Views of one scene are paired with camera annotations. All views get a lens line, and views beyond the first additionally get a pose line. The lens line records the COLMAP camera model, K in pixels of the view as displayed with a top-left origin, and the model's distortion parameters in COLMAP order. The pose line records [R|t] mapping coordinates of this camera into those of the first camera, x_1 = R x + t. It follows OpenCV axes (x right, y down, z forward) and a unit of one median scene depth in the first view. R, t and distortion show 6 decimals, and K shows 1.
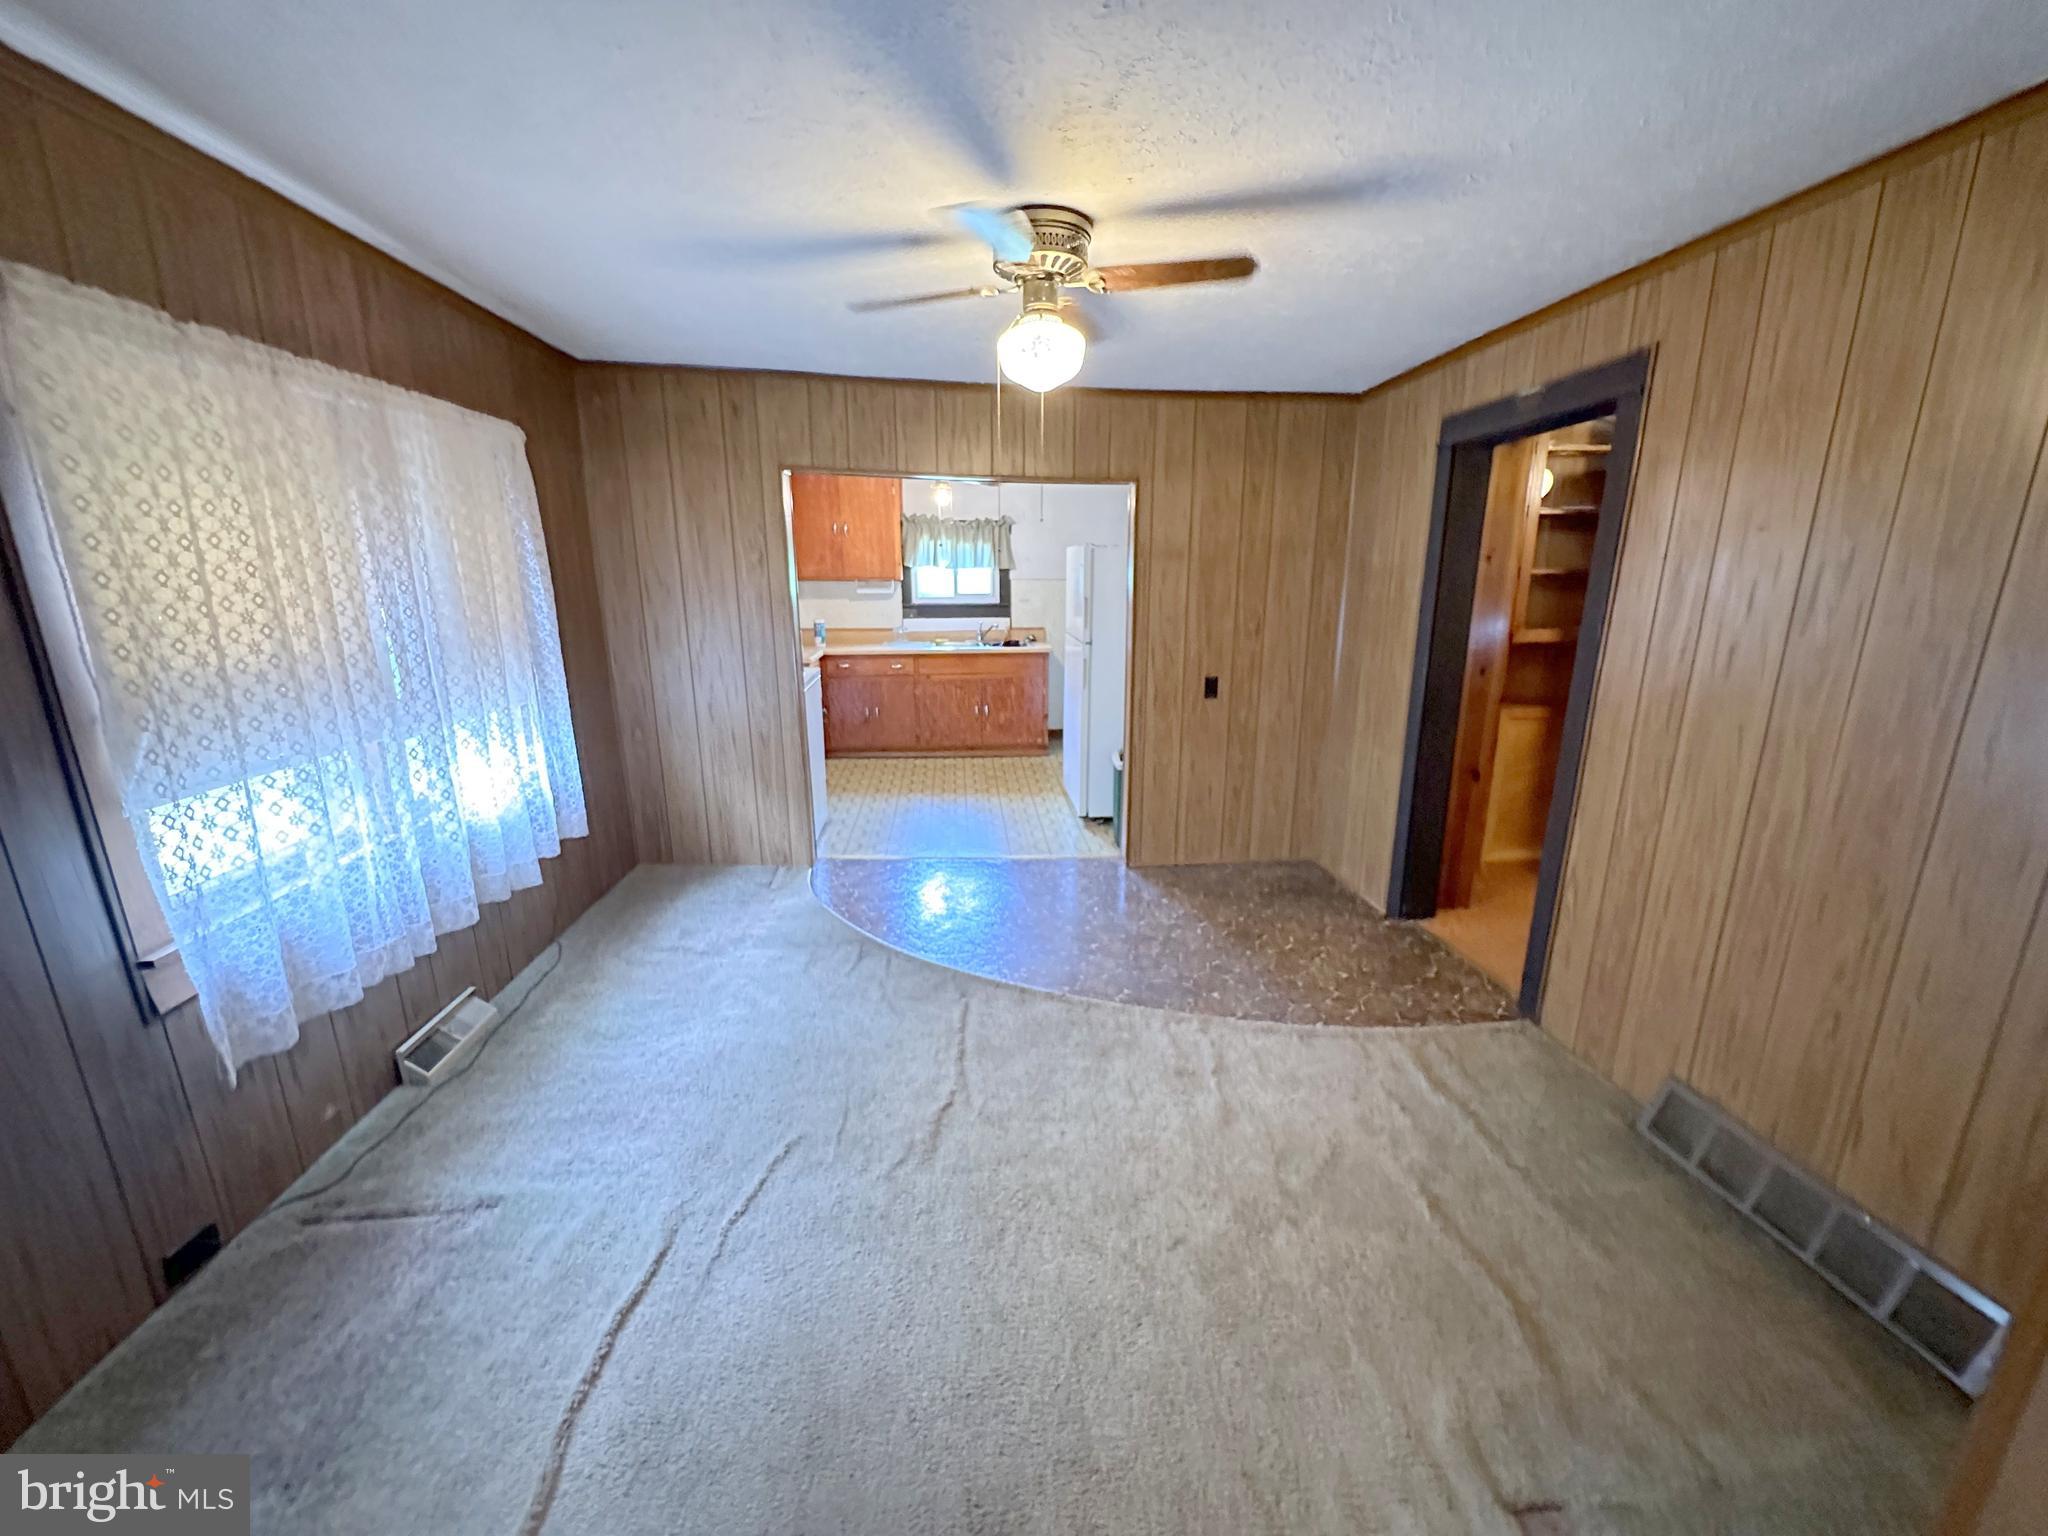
lens RADIAL K [[823.0, 0, 1024.9], [0, 823.0, 770.6], [0, 0, 1]] dist [-0.004352, -0.000148]
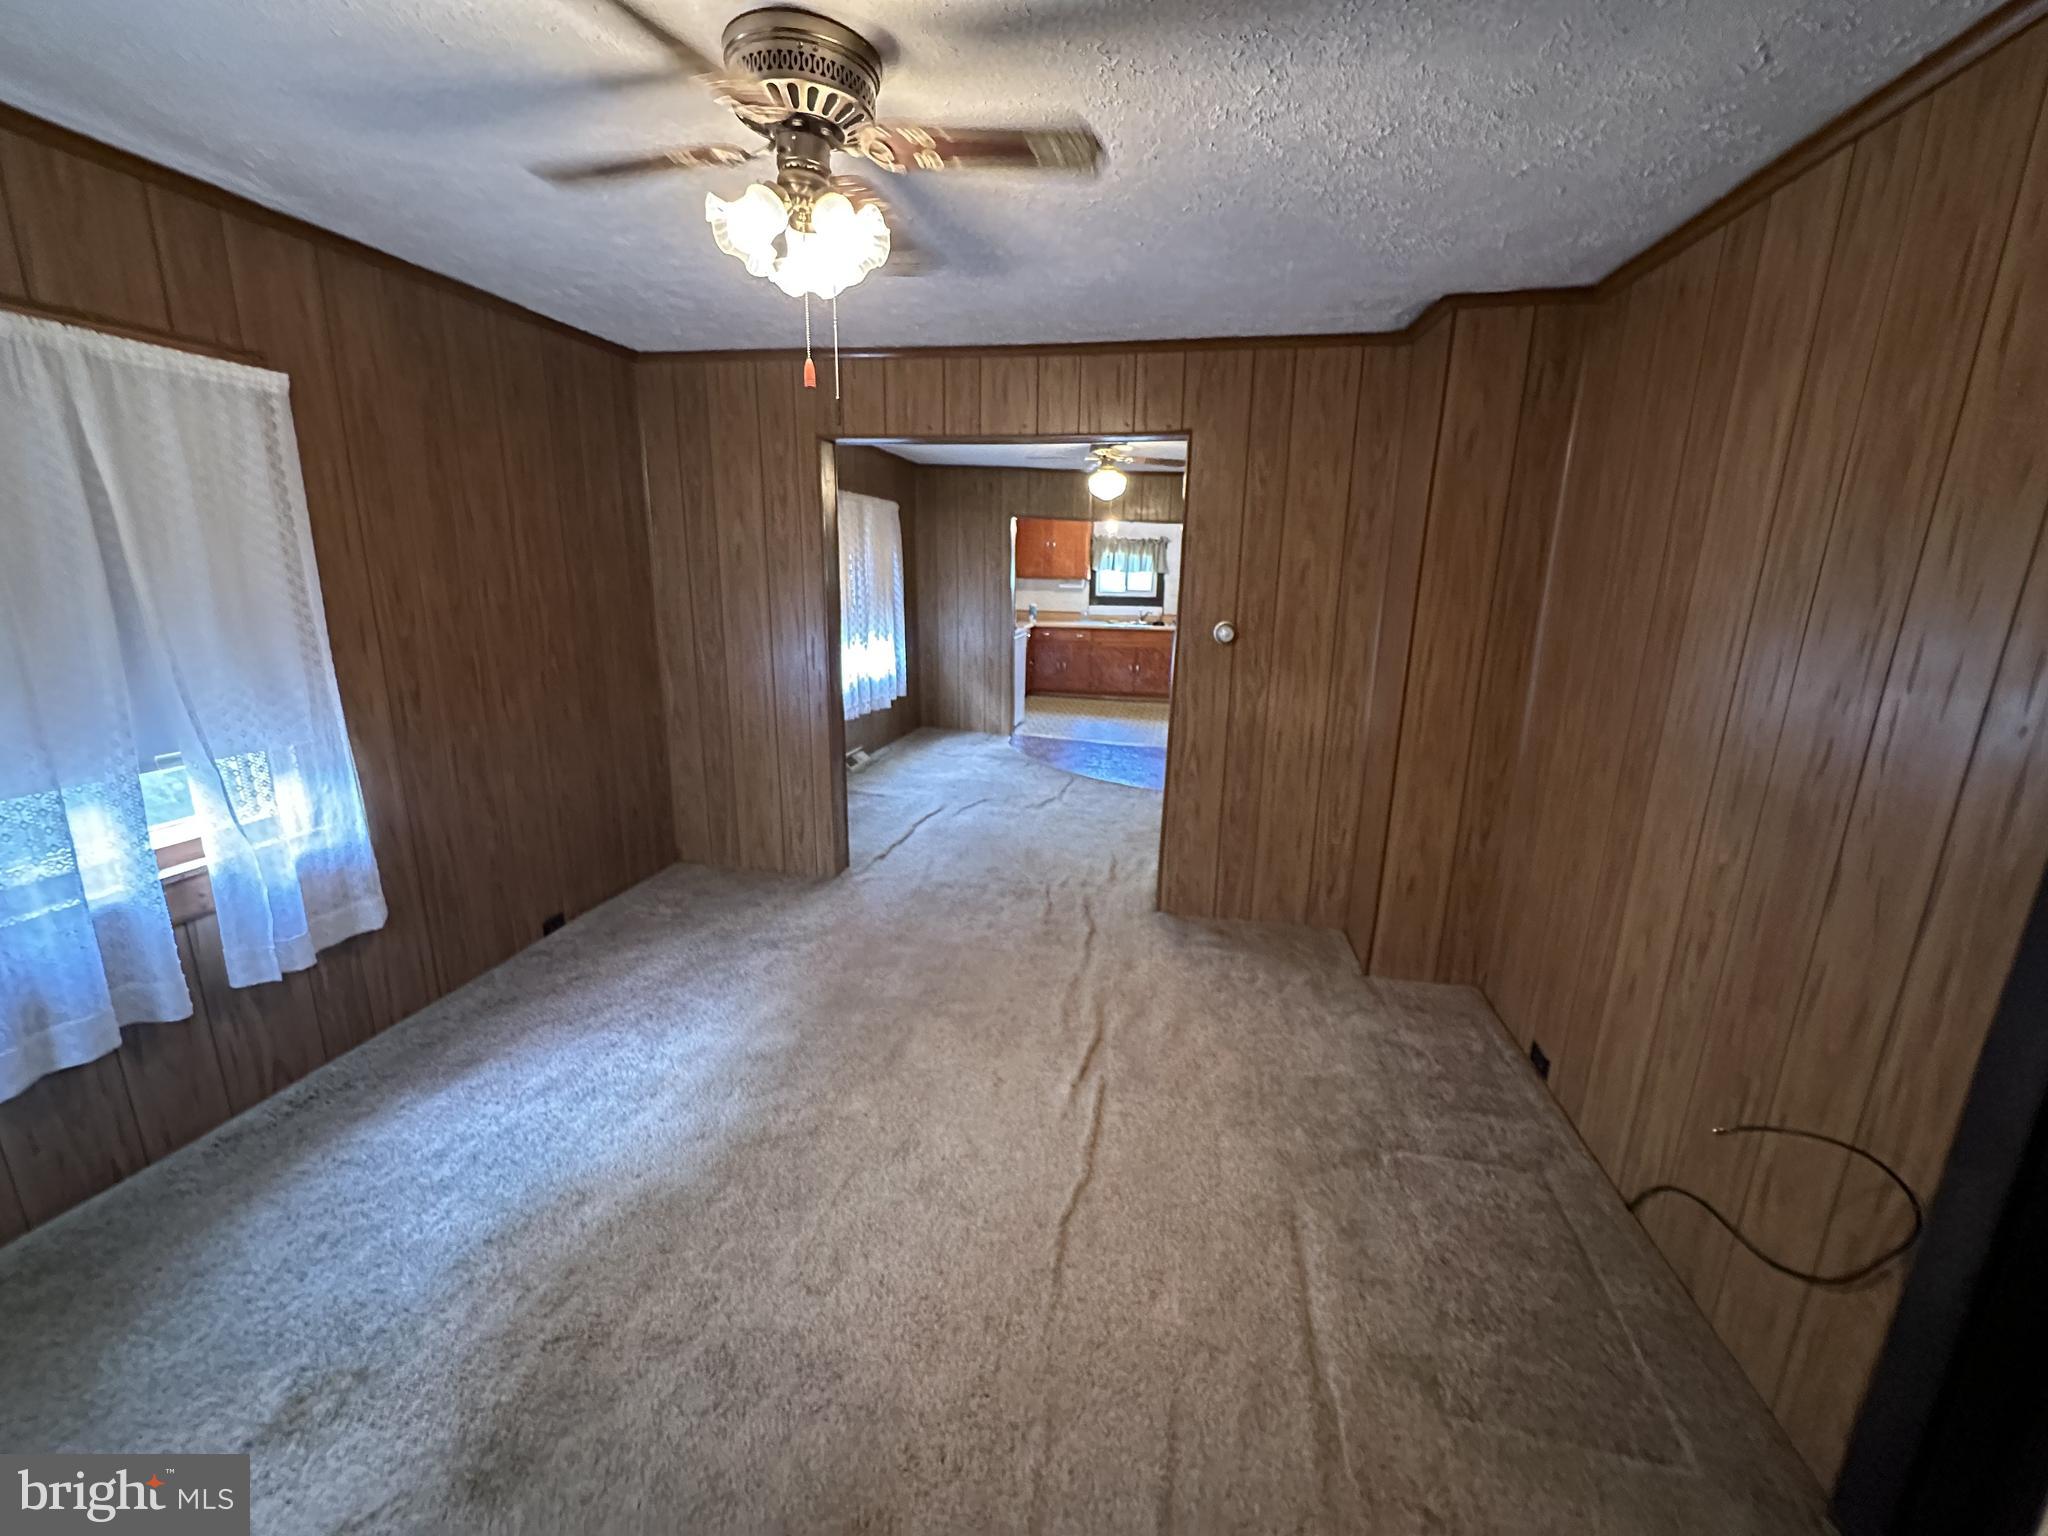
lens RADIAL K [[823.0, 0, 1024.3], [0, 823.0, 769.8], [0, 0, 1]] dist [-0.004352, -0.000148]
pose [[0.960465, 0.080636, -0.266467, 0.167890], [-0.082458, 0.996585, 0.004363, 0.119317], [0.265909, 0.017782, 0.963834, -0.476744]]
